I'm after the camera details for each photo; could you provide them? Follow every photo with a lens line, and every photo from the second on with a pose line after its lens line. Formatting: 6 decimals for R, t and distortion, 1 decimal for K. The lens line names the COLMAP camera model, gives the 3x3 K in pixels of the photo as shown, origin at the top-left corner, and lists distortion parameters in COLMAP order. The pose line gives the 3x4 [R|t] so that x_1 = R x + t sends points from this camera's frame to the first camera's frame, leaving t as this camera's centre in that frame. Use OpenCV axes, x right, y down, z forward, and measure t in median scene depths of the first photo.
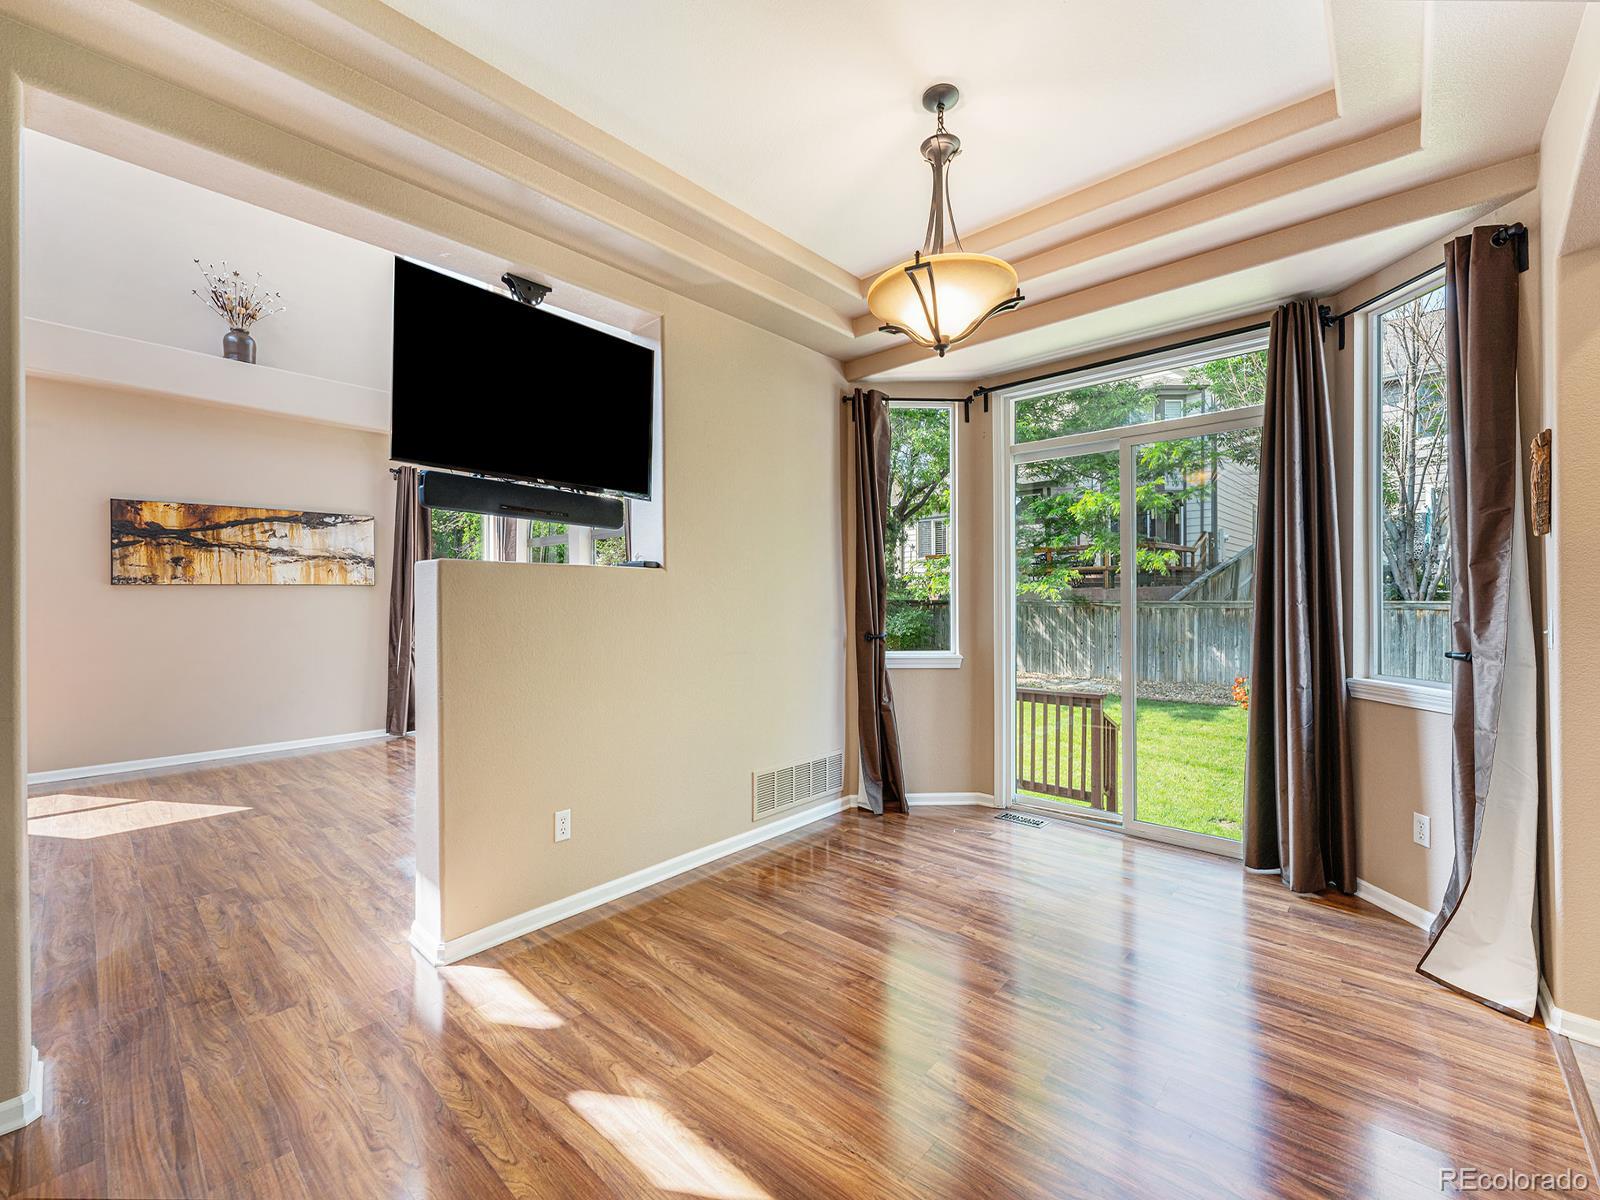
lens RADIAL K [[654.5, 0, 788.9], [0, 654.5, 614.5], [0, 0, 1]] dist [0.000265, -0.000064]
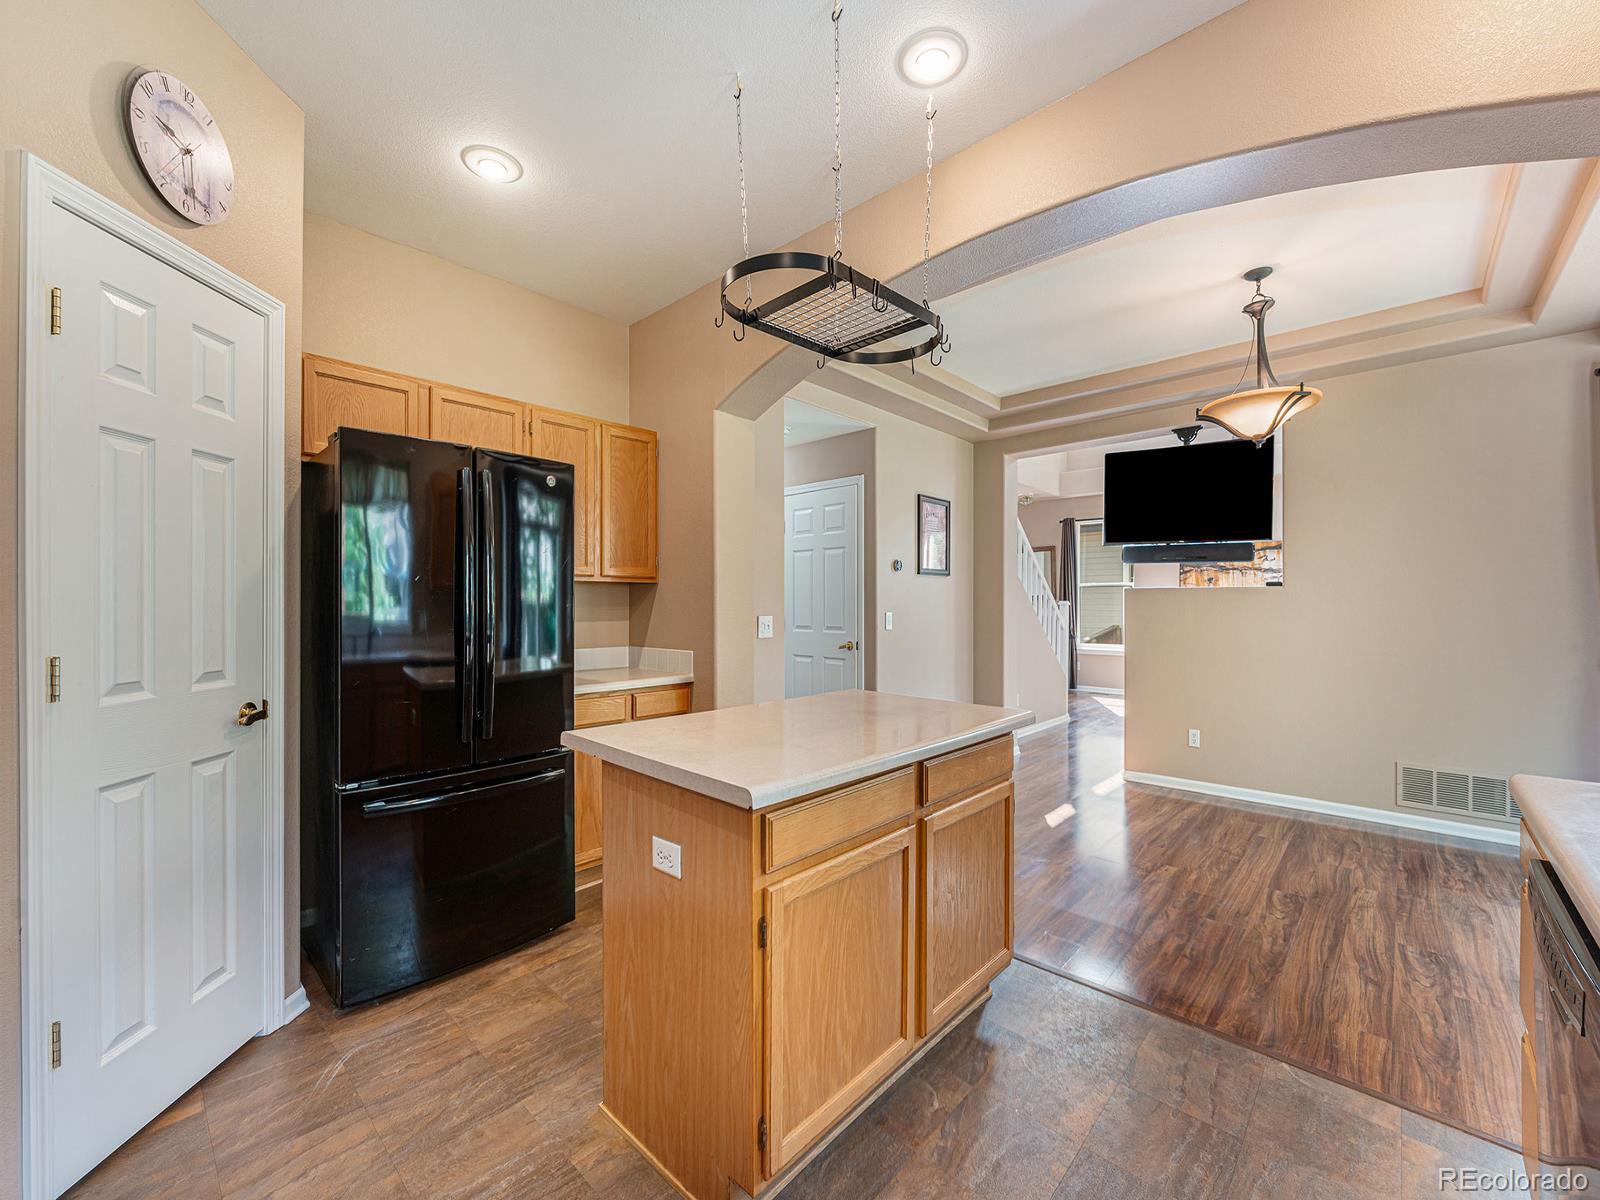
lens RADIAL K [[654.5, 0, 788.9], [0, 654.5, 614.5], [0, 0, 1]] dist [0.000265, -0.000064]
pose [[-0.038137, 0.021473, -0.999042, 1.413453], [-0.017280, 0.999605, 0.022145, -0.023928], [0.999123, 0.018108, -0.037751, -0.009997]]
